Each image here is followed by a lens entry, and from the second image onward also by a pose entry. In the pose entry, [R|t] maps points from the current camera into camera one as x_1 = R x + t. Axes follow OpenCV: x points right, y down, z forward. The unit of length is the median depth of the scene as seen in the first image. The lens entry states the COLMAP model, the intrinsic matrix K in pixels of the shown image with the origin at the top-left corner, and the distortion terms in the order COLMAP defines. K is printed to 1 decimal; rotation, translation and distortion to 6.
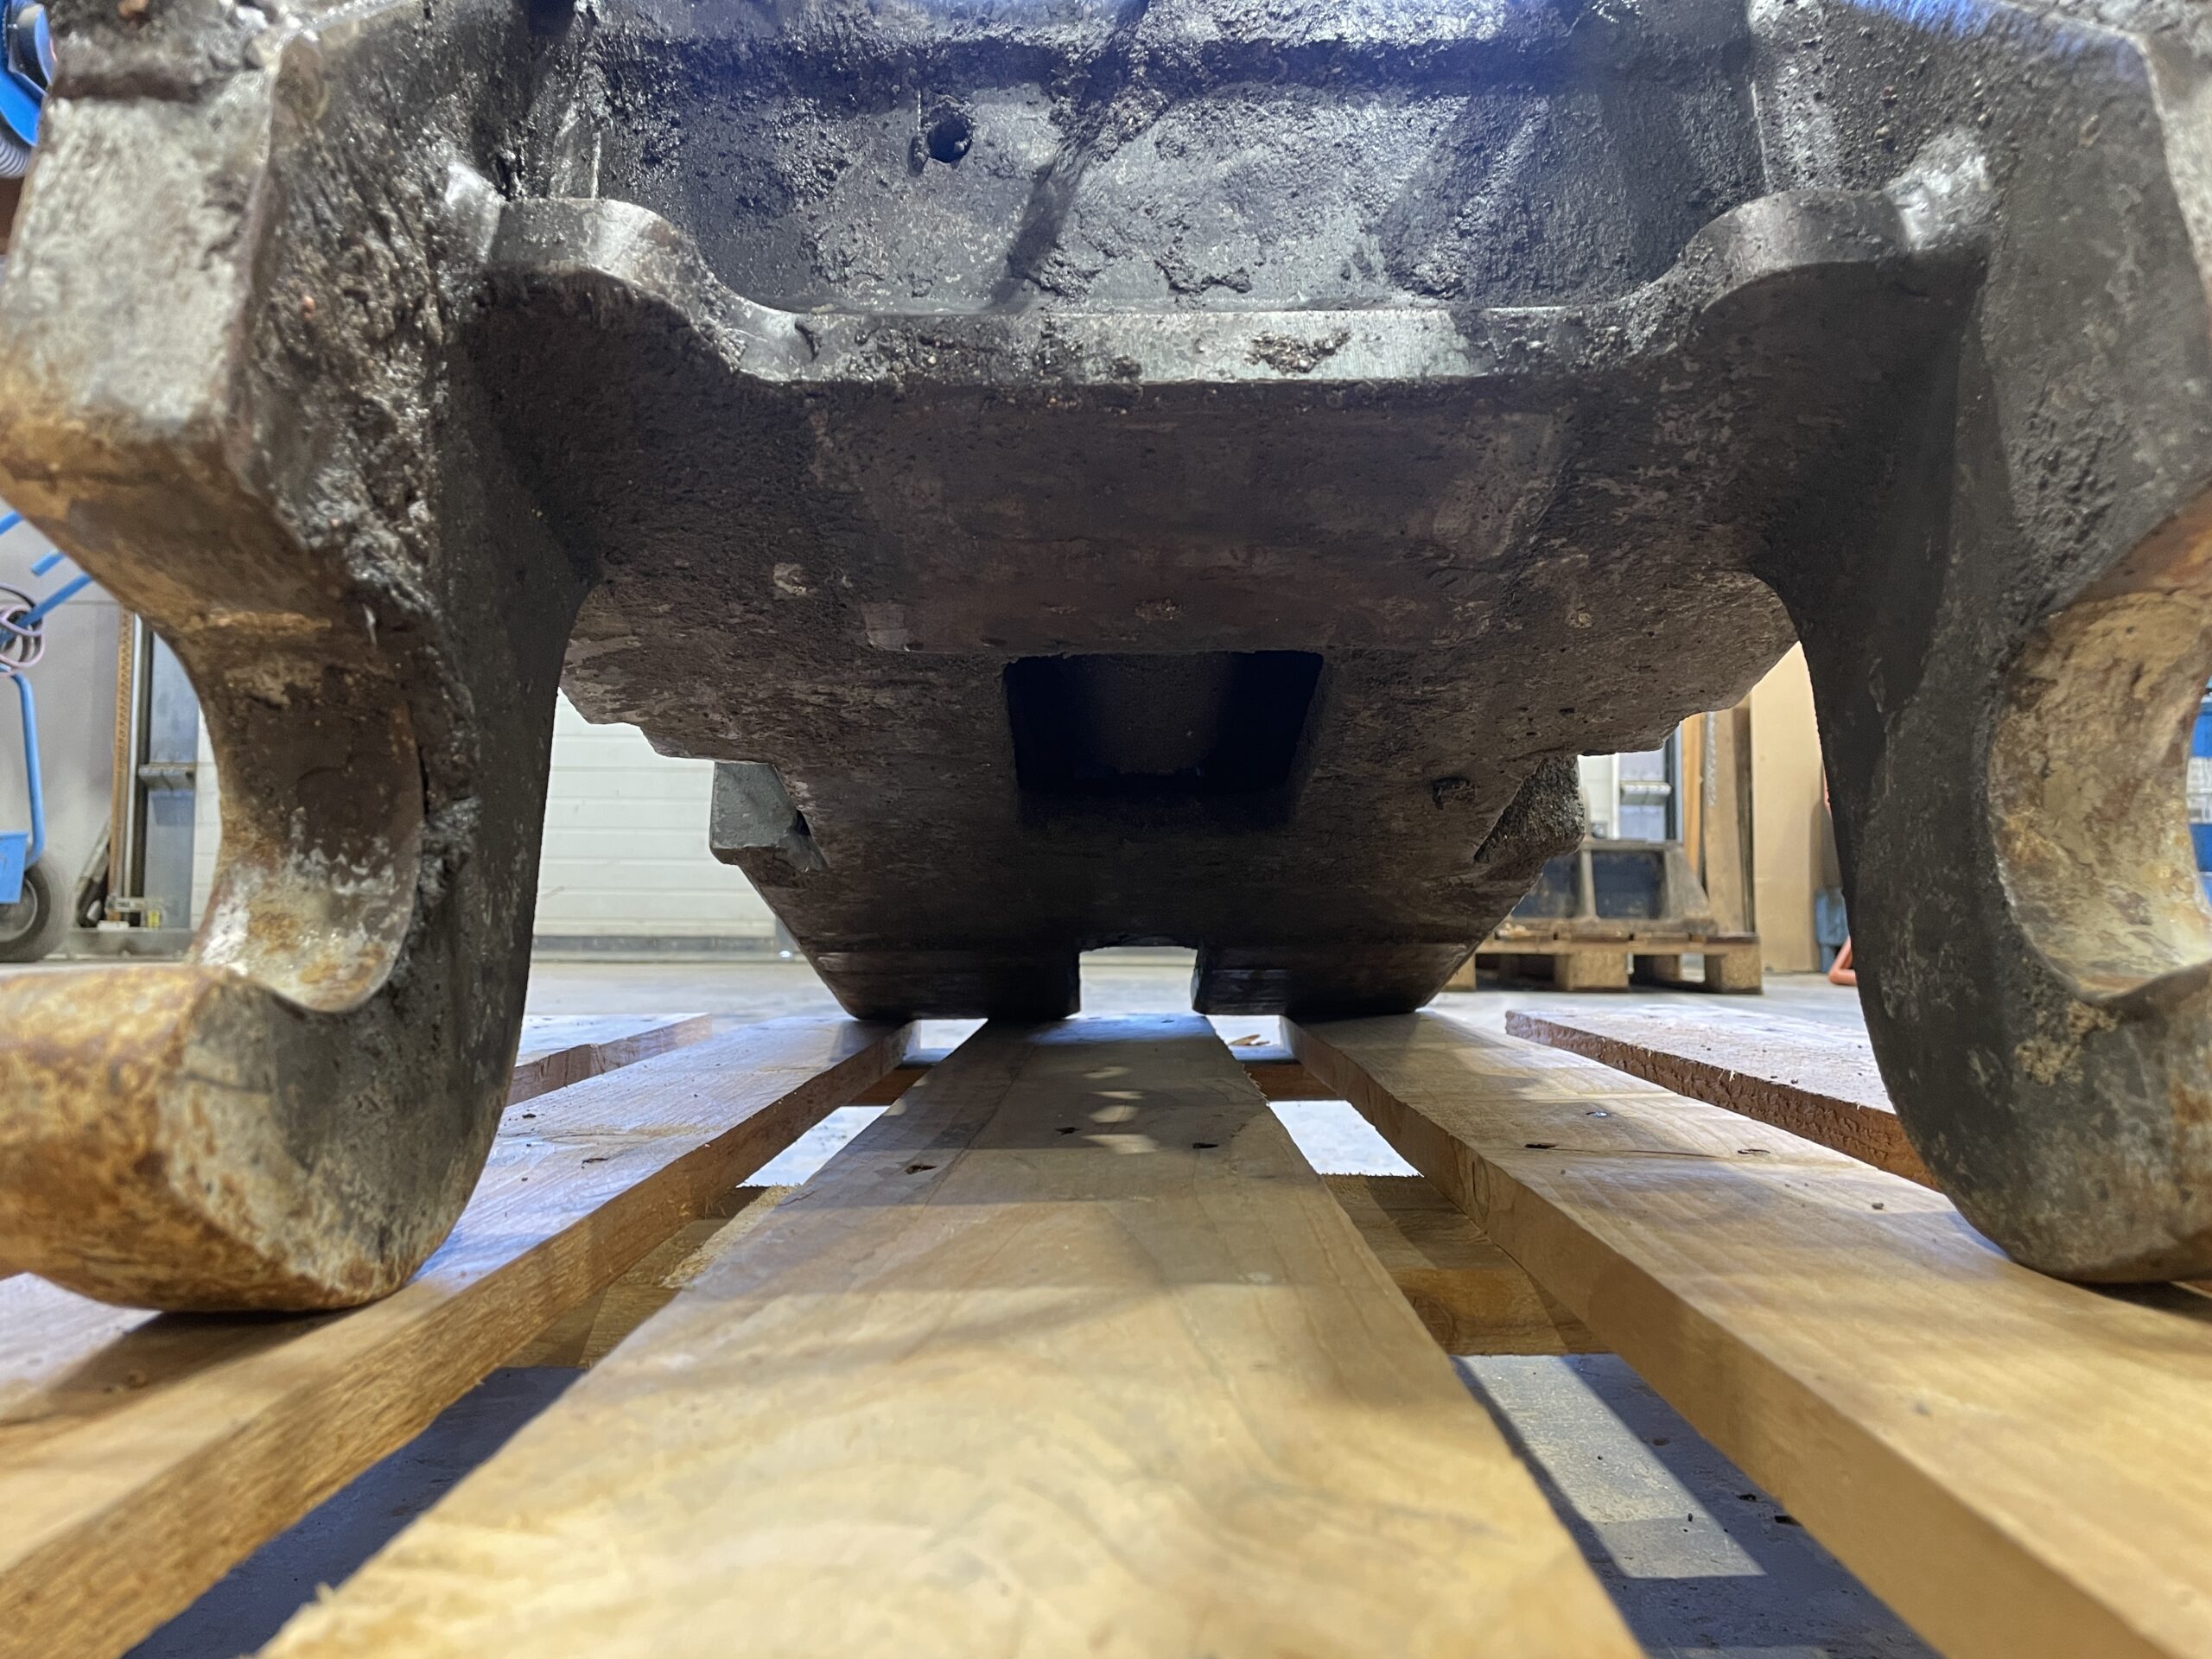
lens RADIAL K [[1667.7, 0, 1125.5], [0, 1667.7, 840.0], [0, 0, 1]] dist [0.084730, -0.110299]
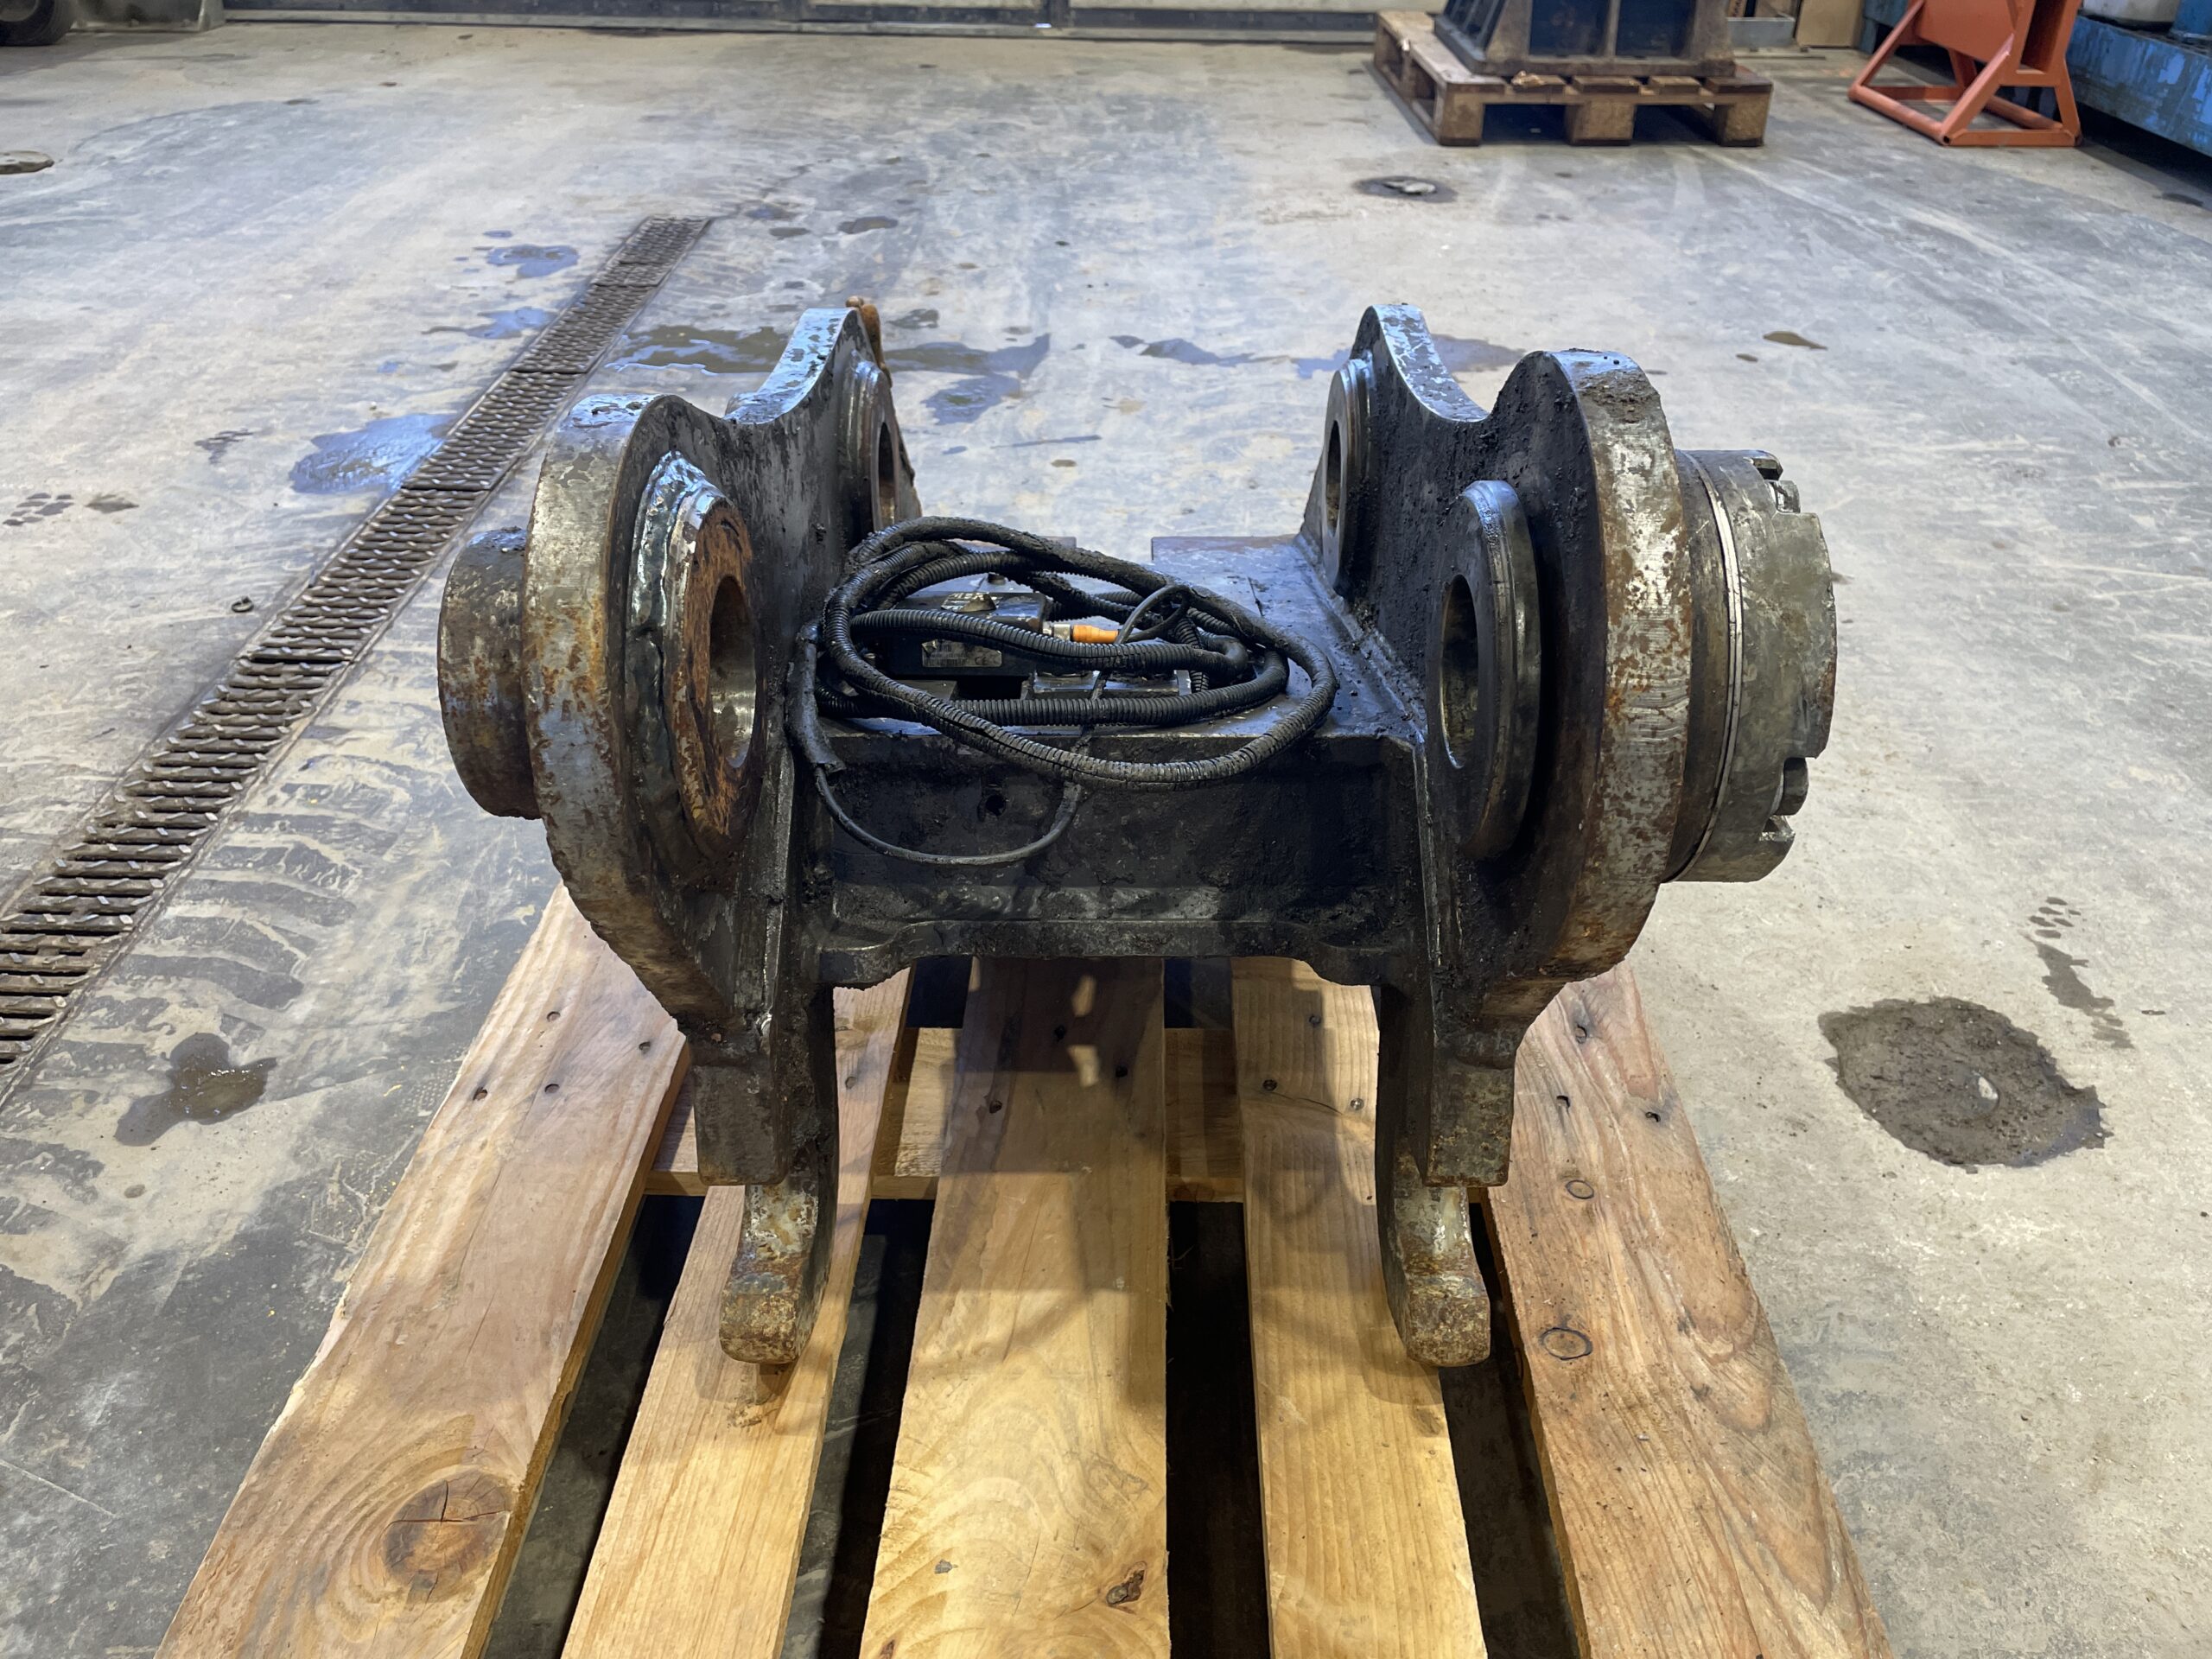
lens RADIAL K [[1667.7, 0, 1114.0], [0, 1667.7, 796.3], [0, 0, 1]] dist [0.084730, -0.110299]
pose [[0.999739, 0.017512, -0.014678, 0.081403], [-0.005947, 0.819649, 0.572835, -1.765650], [0.022063, -0.572598, 0.819539, -0.765906]]
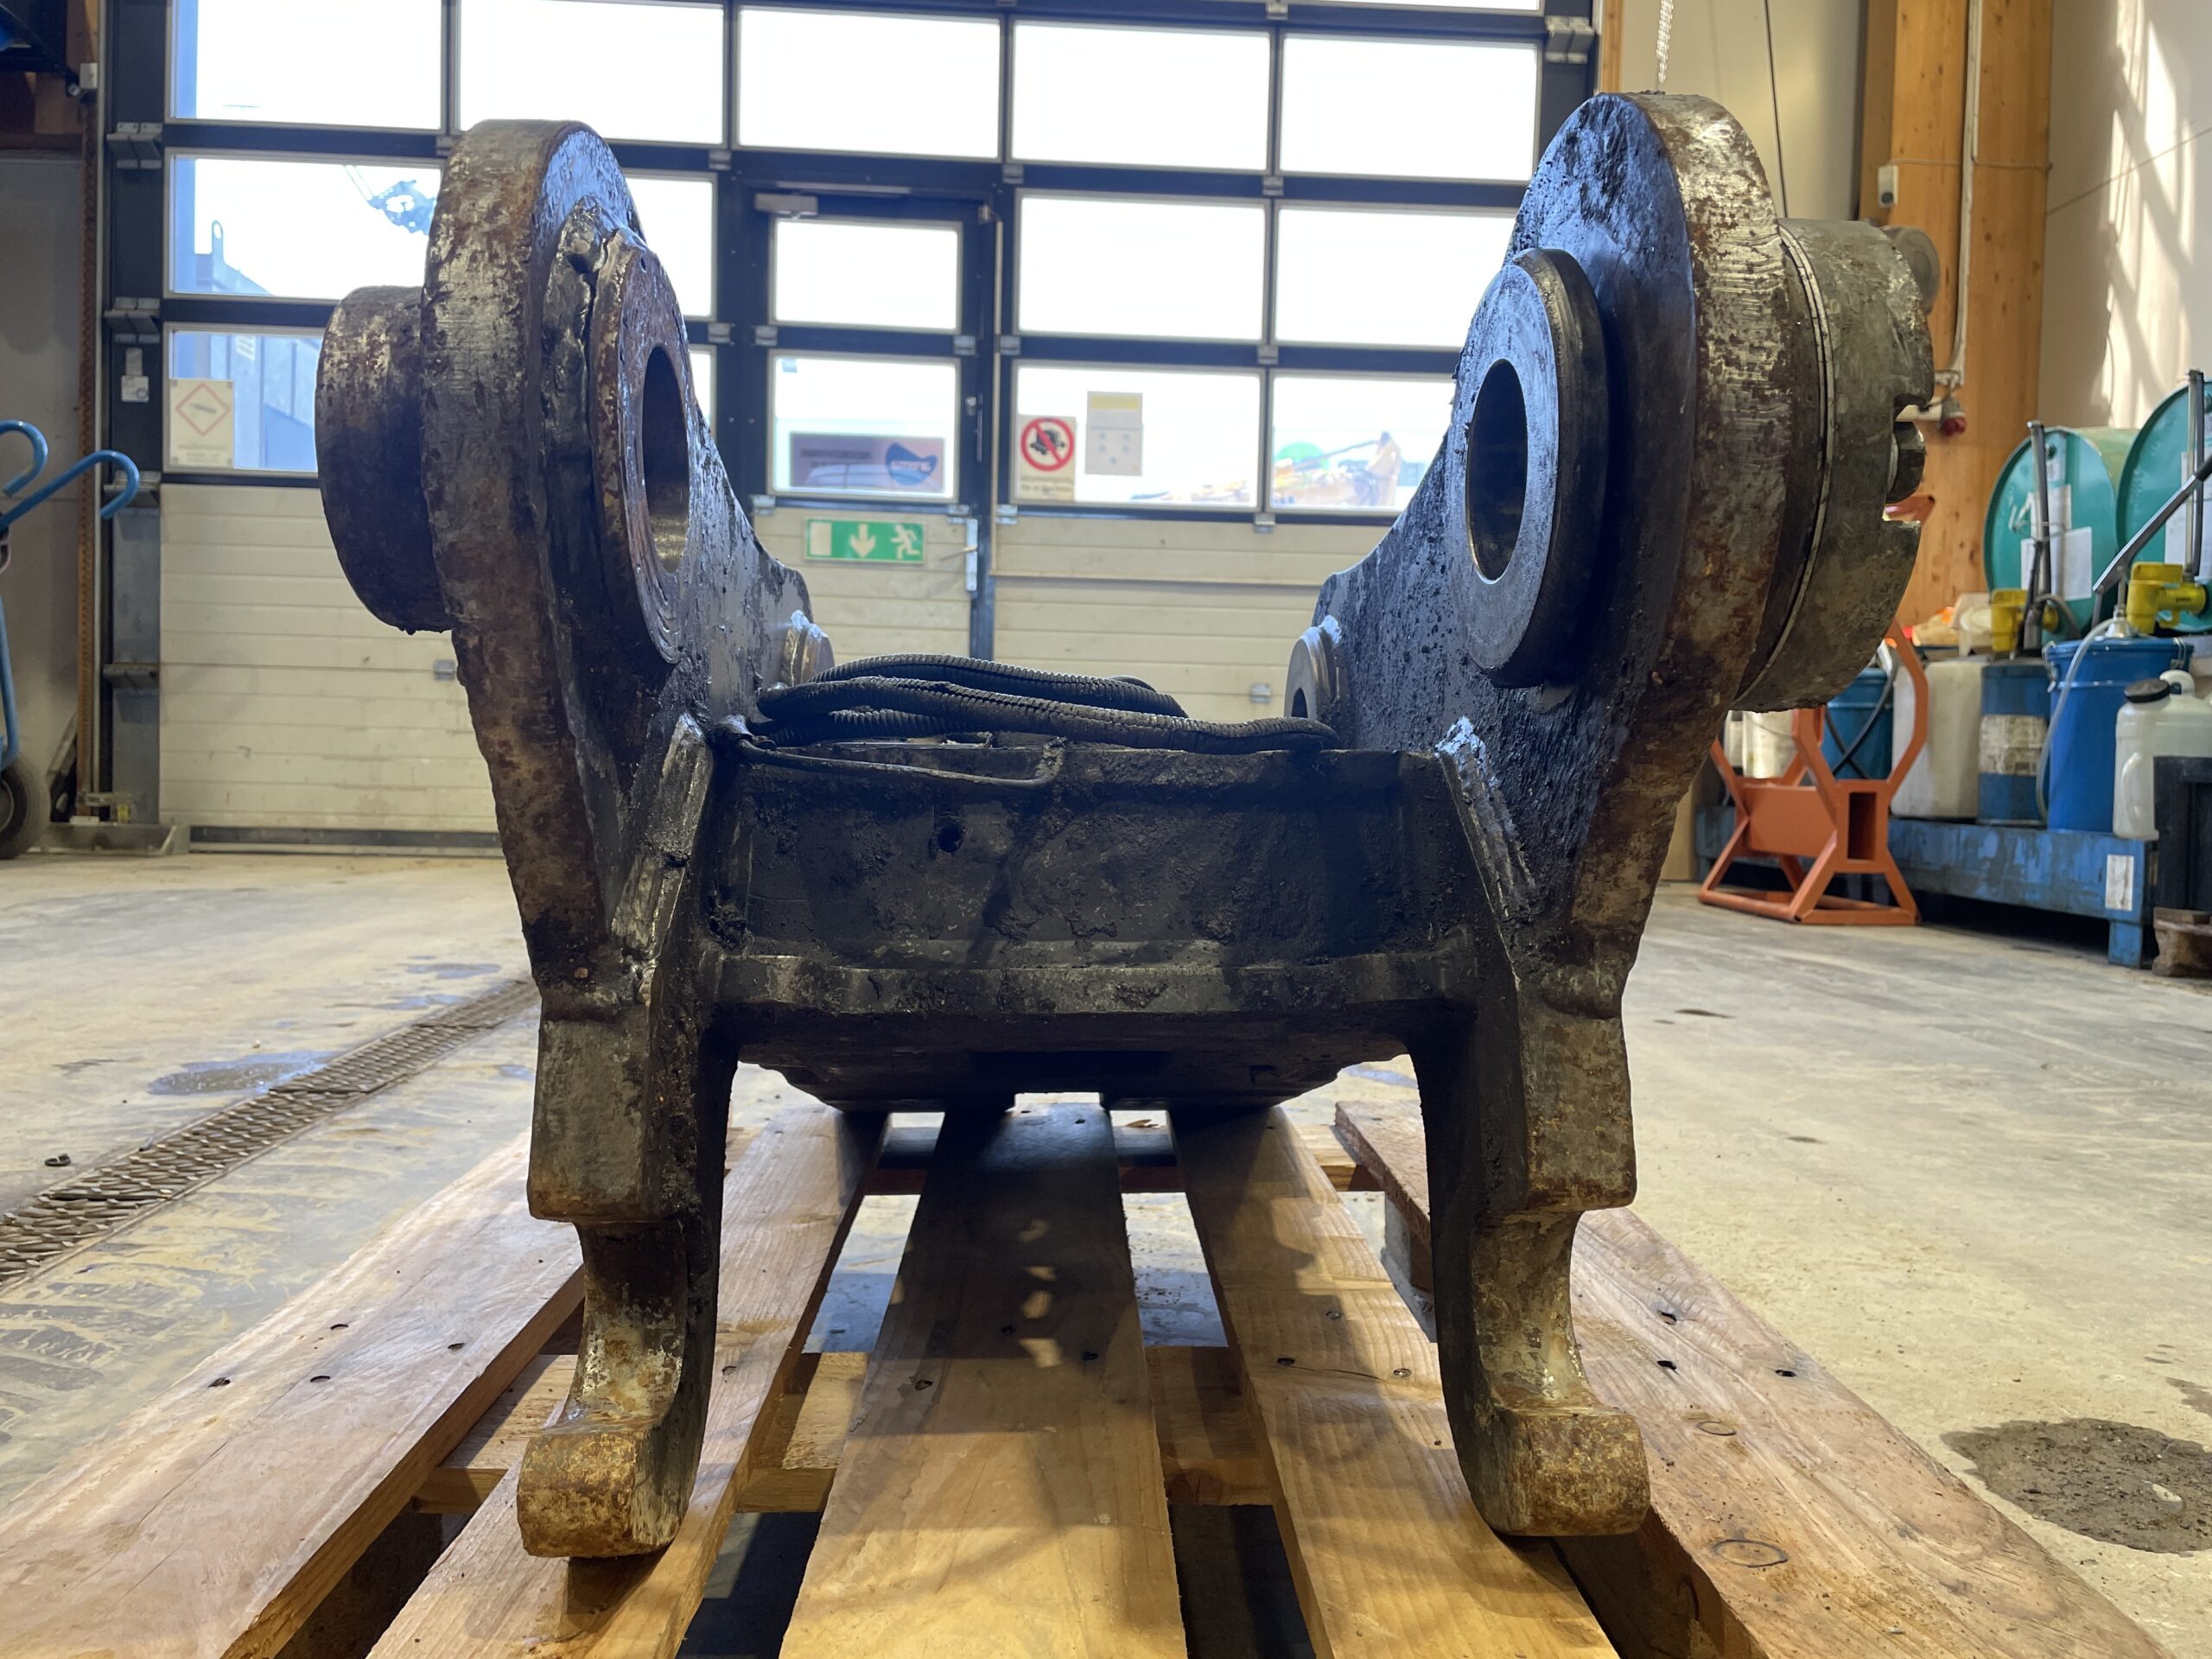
lens RADIAL K [[1667.7, 0, 1115.6], [0, 1667.7, 816.7], [0, 0, 1]] dist [0.084730, -0.110299]
pose [[0.999293, 0.013074, 0.035256, 0.008154], [-0.015949, 0.996460, 0.082538, -0.636794], [-0.034052, -0.083042, 0.995964, -0.817949]]
